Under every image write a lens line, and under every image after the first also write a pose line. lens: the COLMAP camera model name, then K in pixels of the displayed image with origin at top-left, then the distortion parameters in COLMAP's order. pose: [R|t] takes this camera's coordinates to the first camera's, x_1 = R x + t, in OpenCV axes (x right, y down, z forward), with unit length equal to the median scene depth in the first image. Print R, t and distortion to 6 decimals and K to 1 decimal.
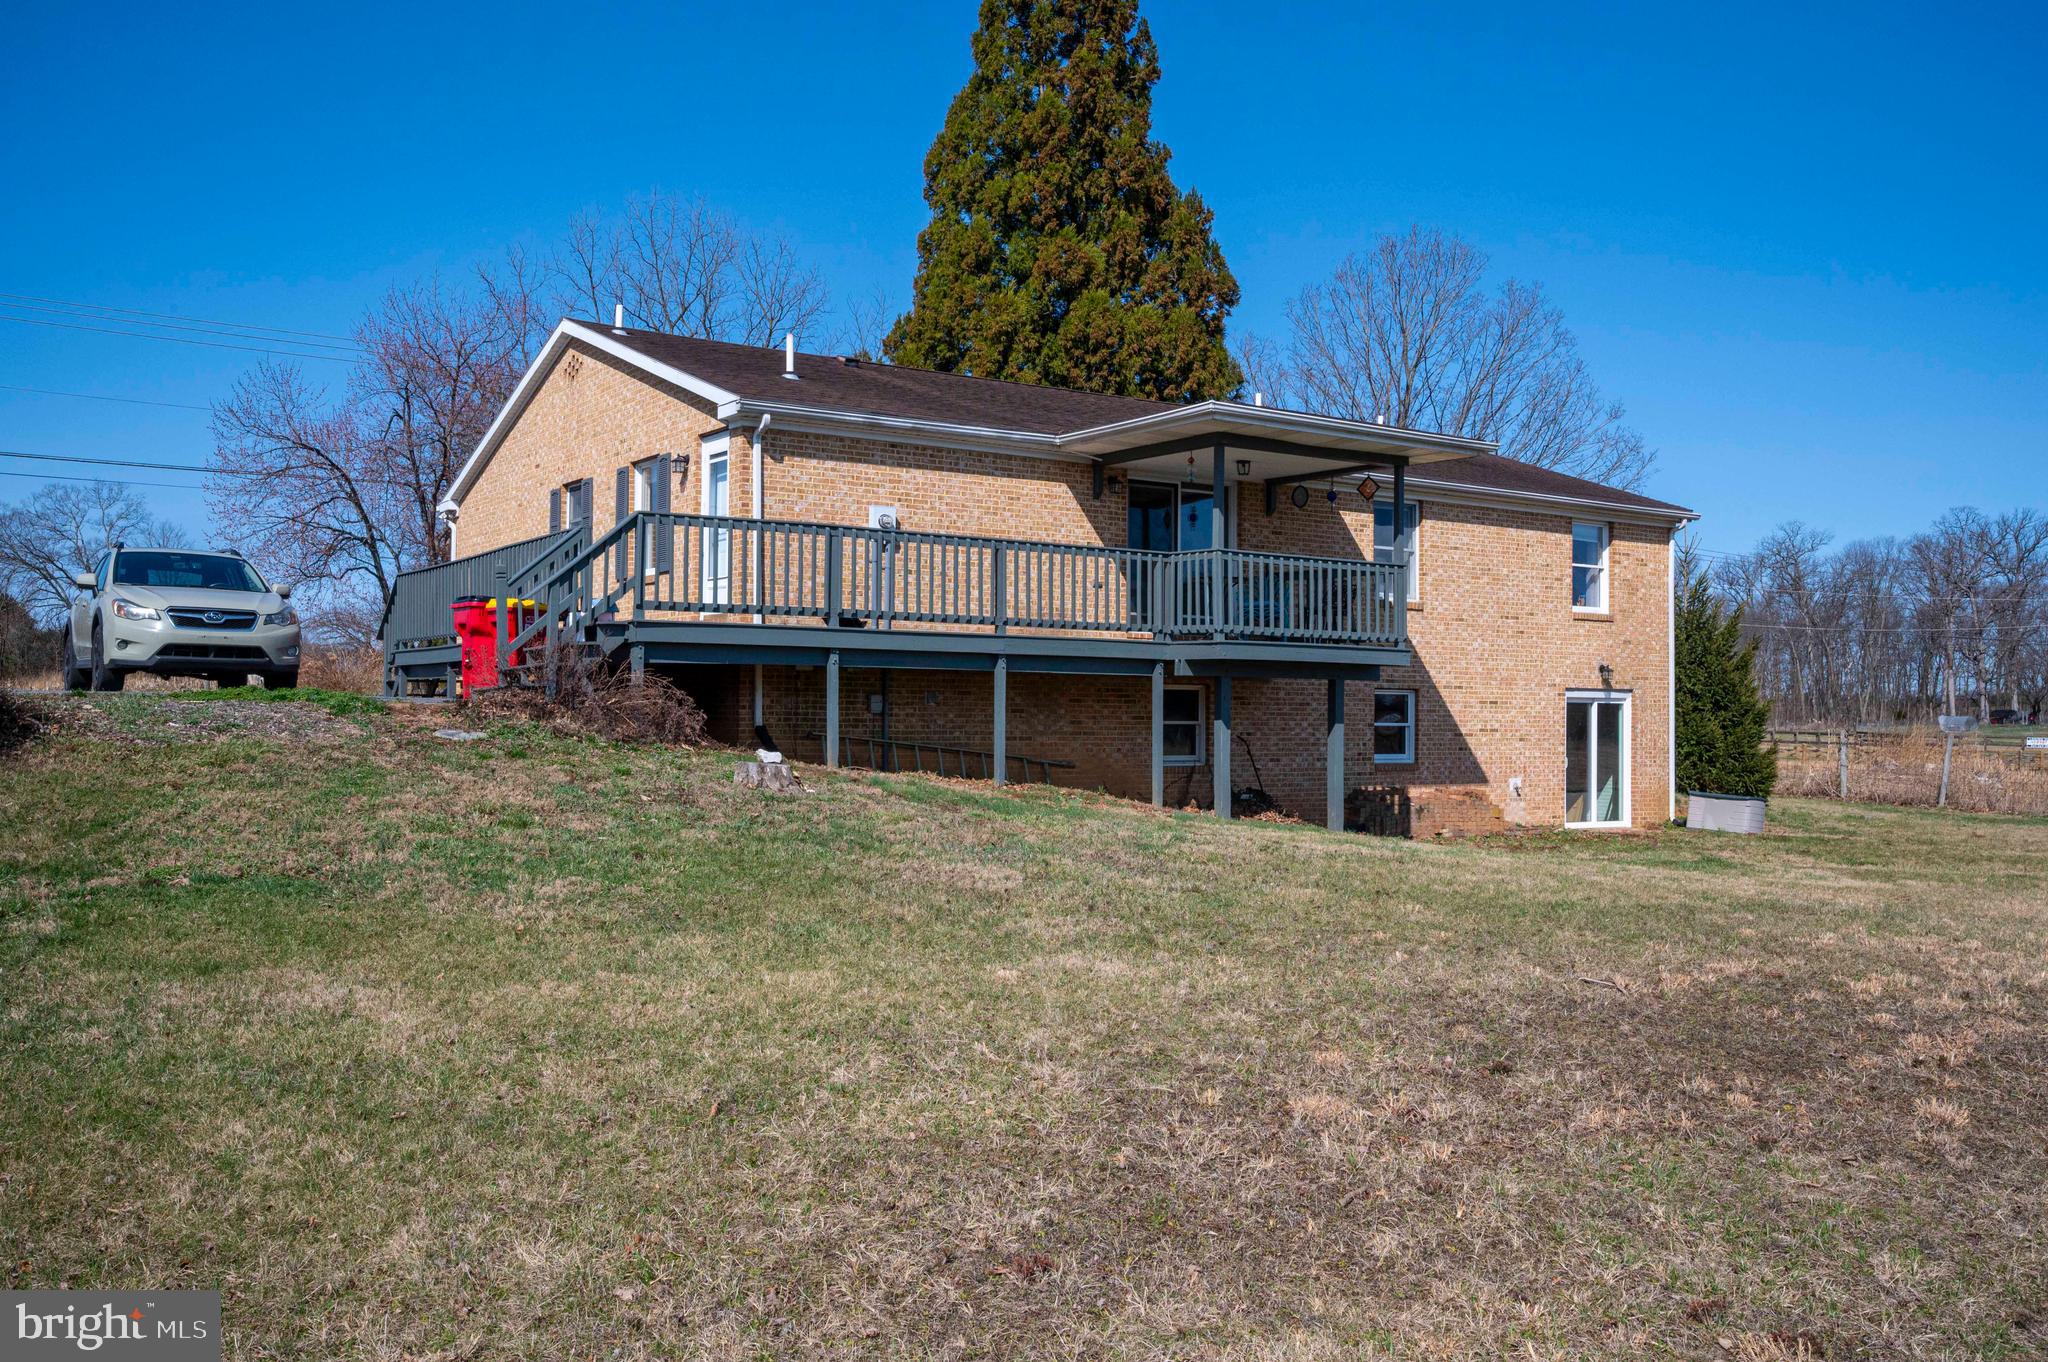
lens RADIAL K [[1719.8, 0, 1025.4], [0, 1719.8, 680.4], [0, 0, 1]] dist [-0.003967, -0.001884]
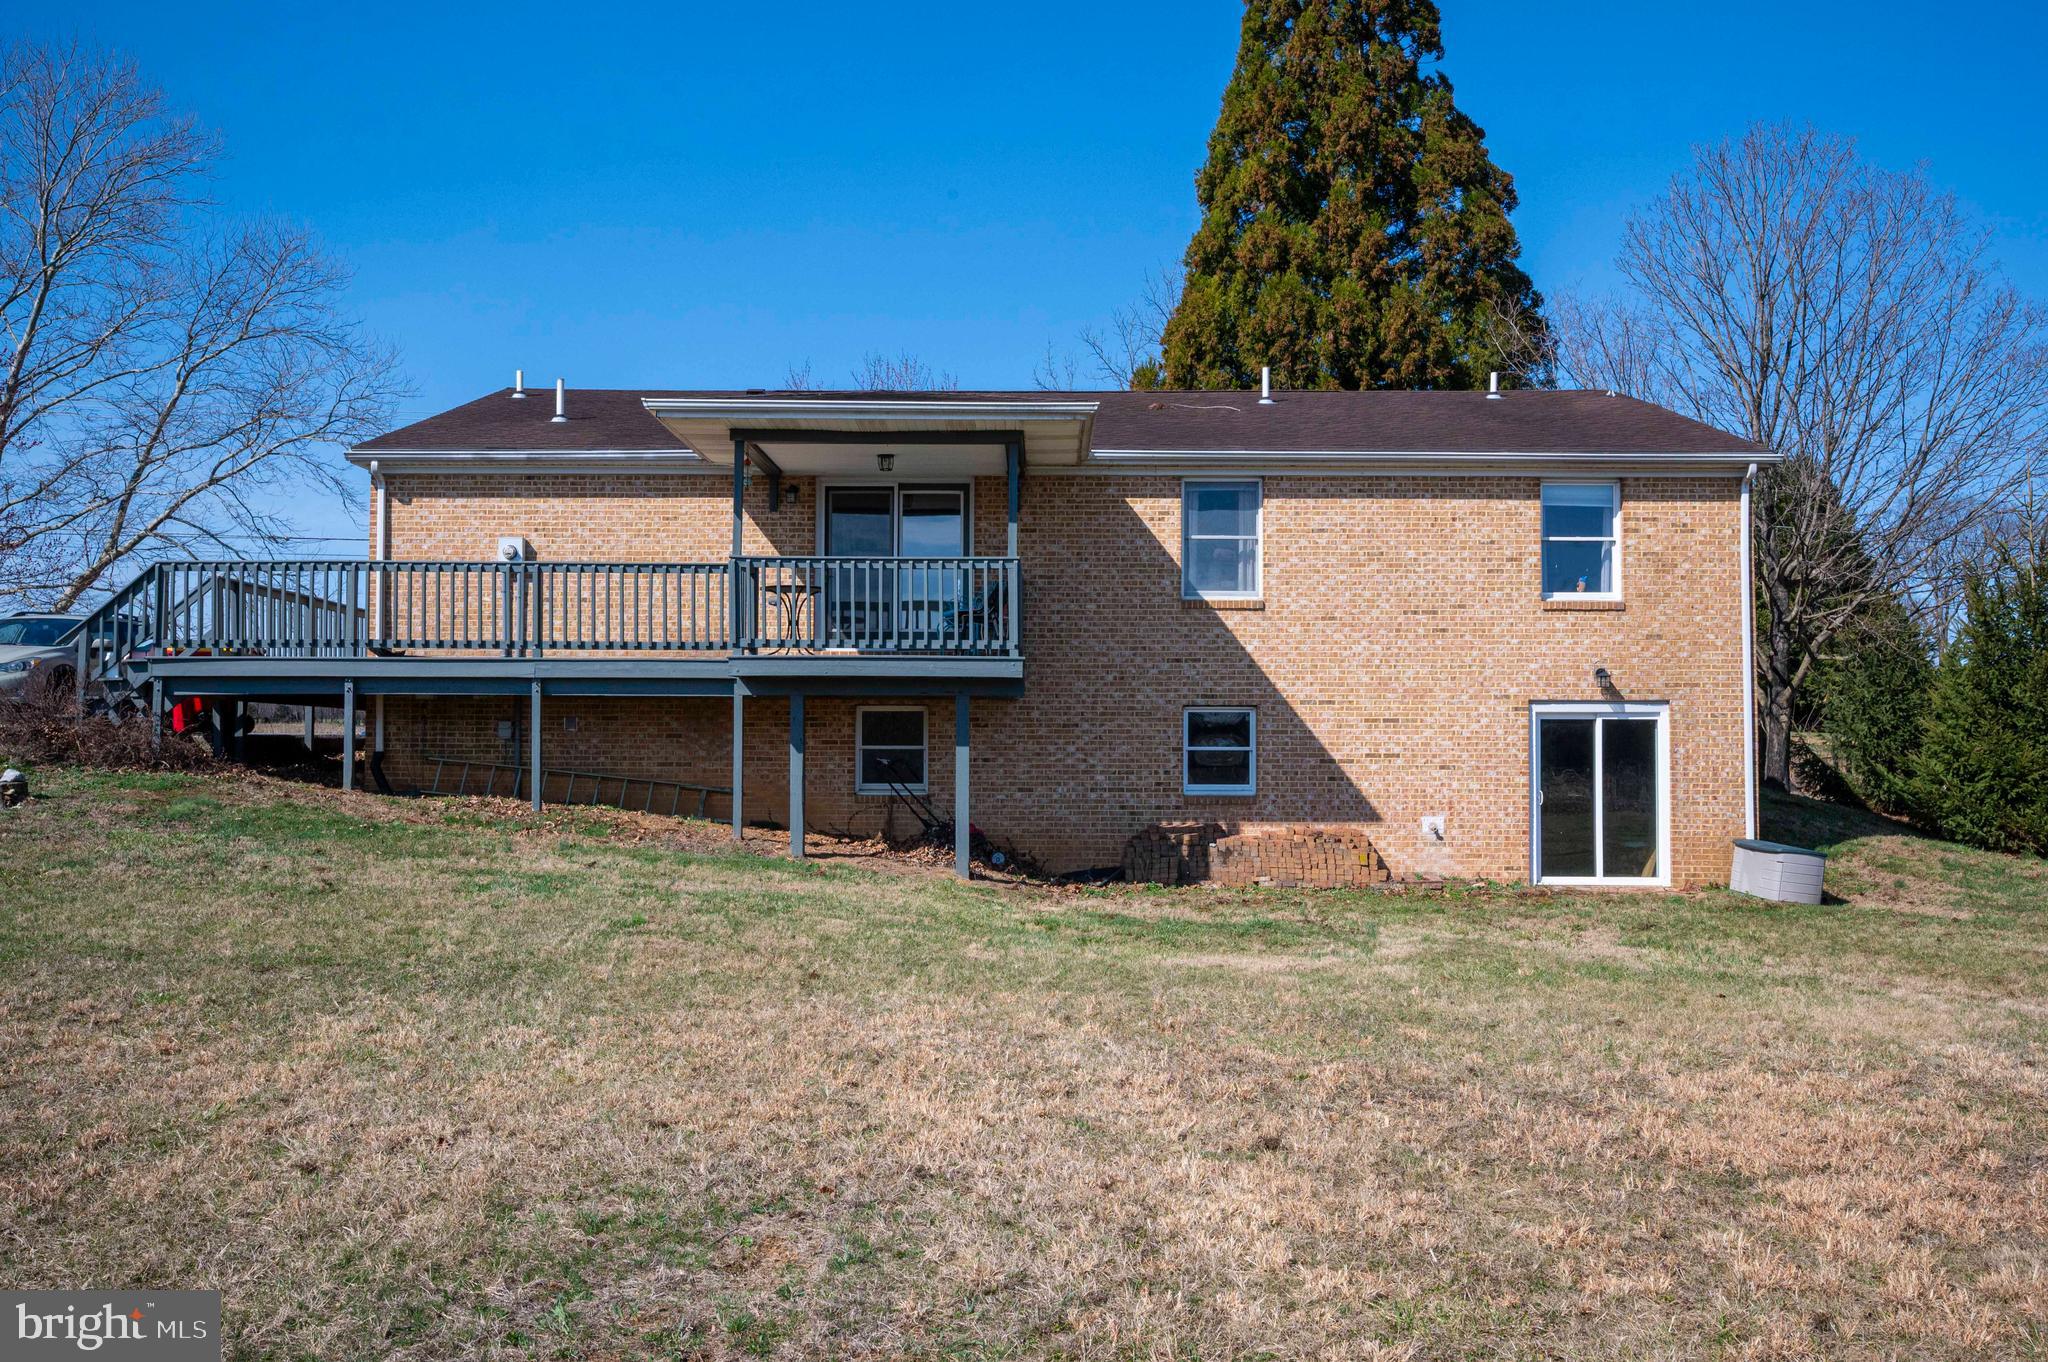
lens RADIAL K [[1679.5, 0, 1023.0], [0, 1679.5, 690.3], [0, 0, 1]] dist [0.005781, 0.000221]
pose [[0.831873, -0.028674, -0.554224, 0.581367], [0.016947, 0.999511, -0.026274, 0.017051], [0.554707, 0.012464, 0.831953, 0.270656]]
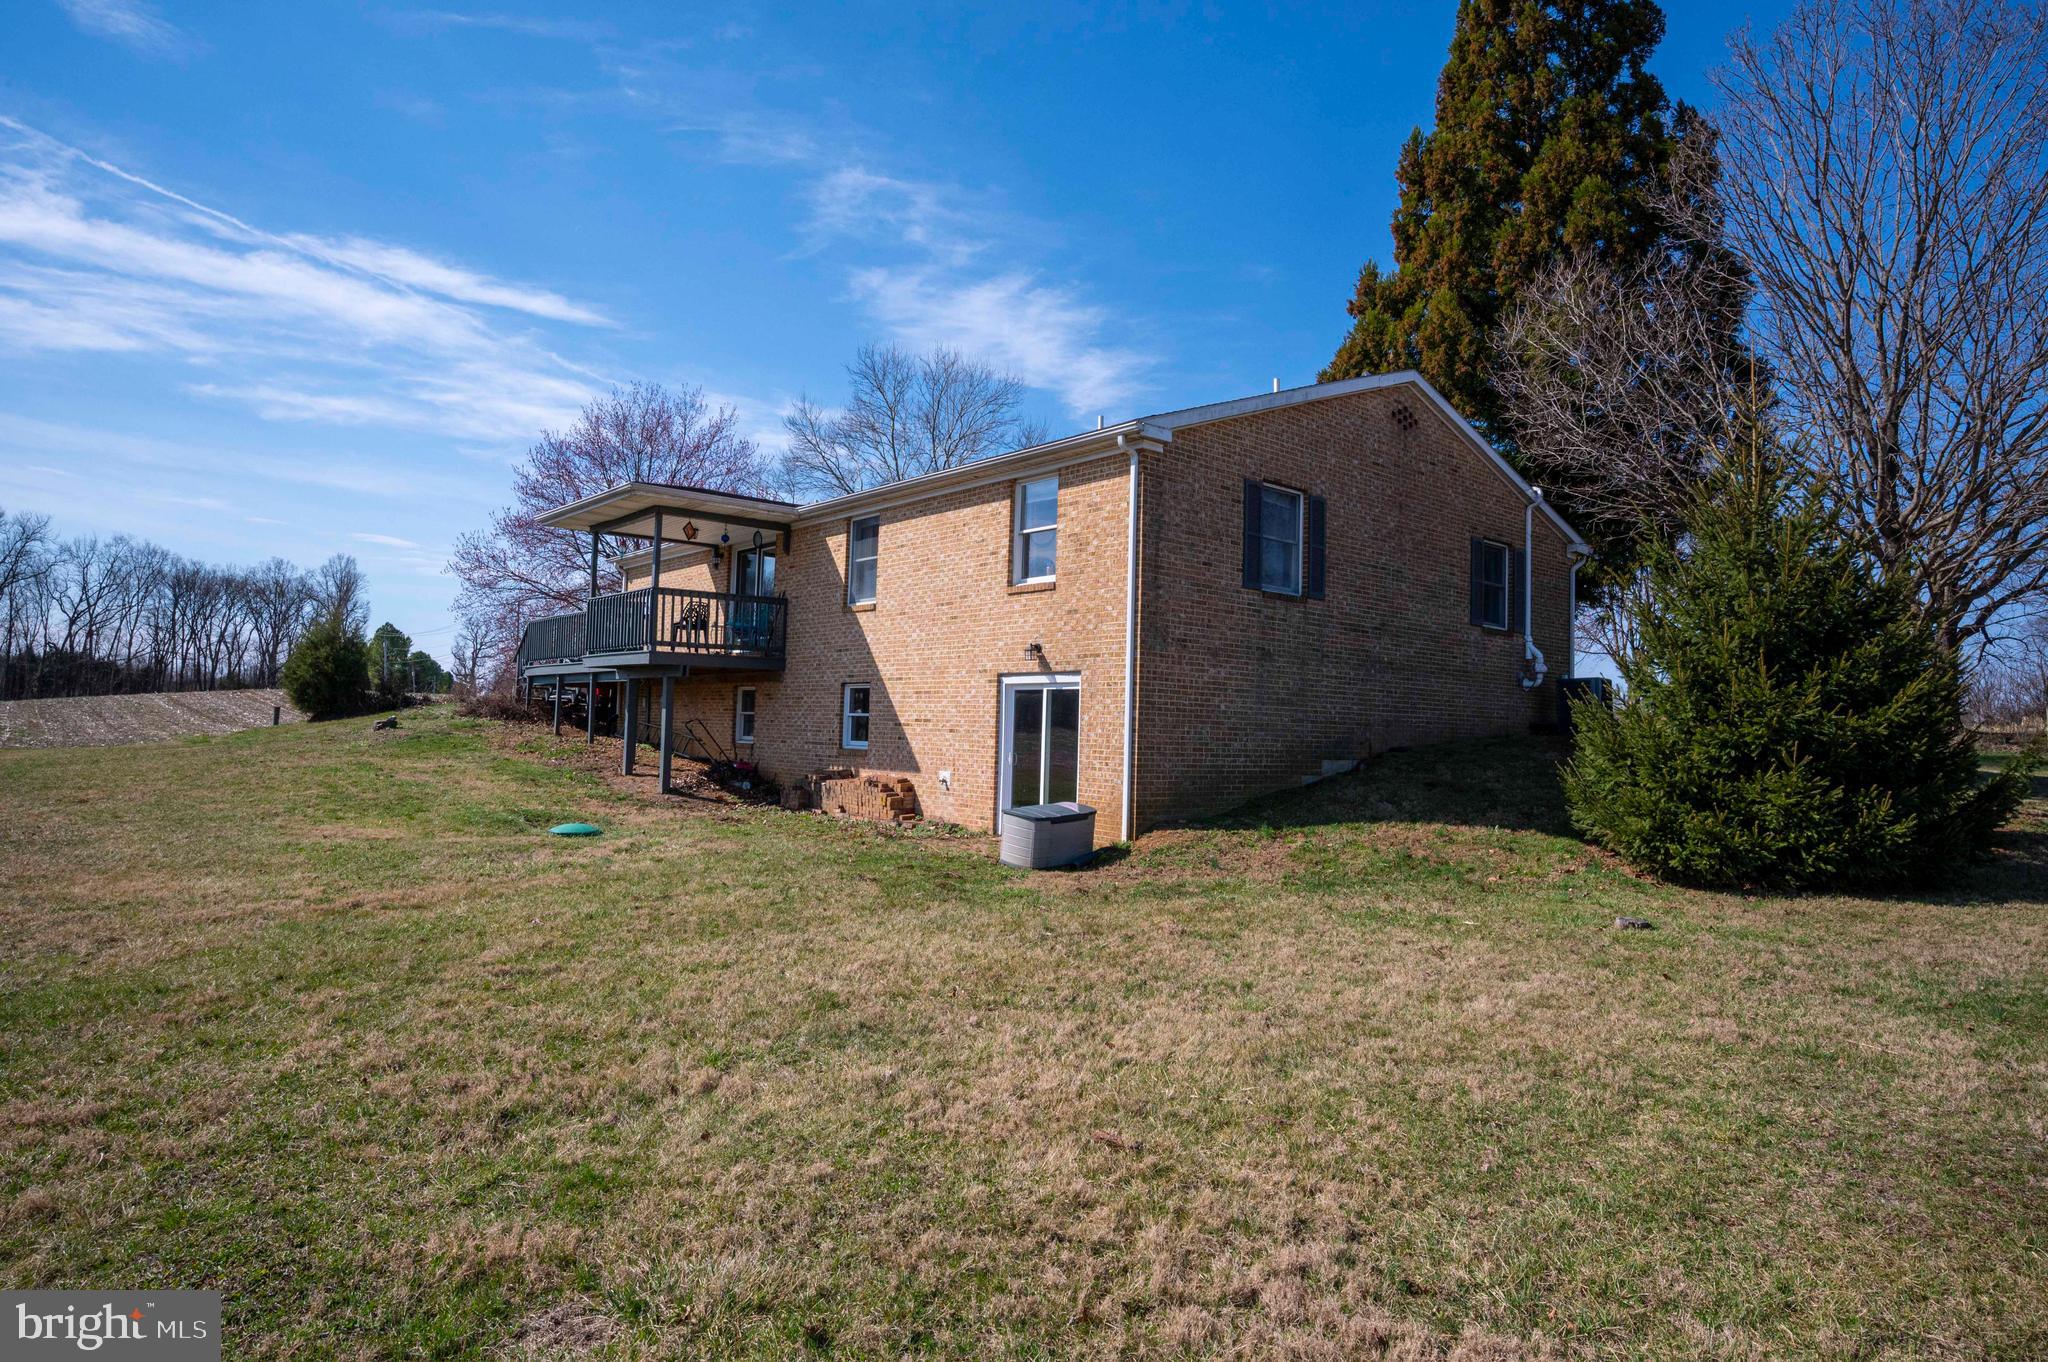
lens RADIAL K [[1175.4, 0, 1021.7], [0, 1175.4, 682.3], [0, 0, 1]] dist [-0.000263, -0.000003]
pose [[0.112044, -0.046187, -0.992629, 0.982910], [-0.003367, 0.998896, -0.046858, 0.040014], [0.993698, 0.008592, 0.111765, 1.013839]]
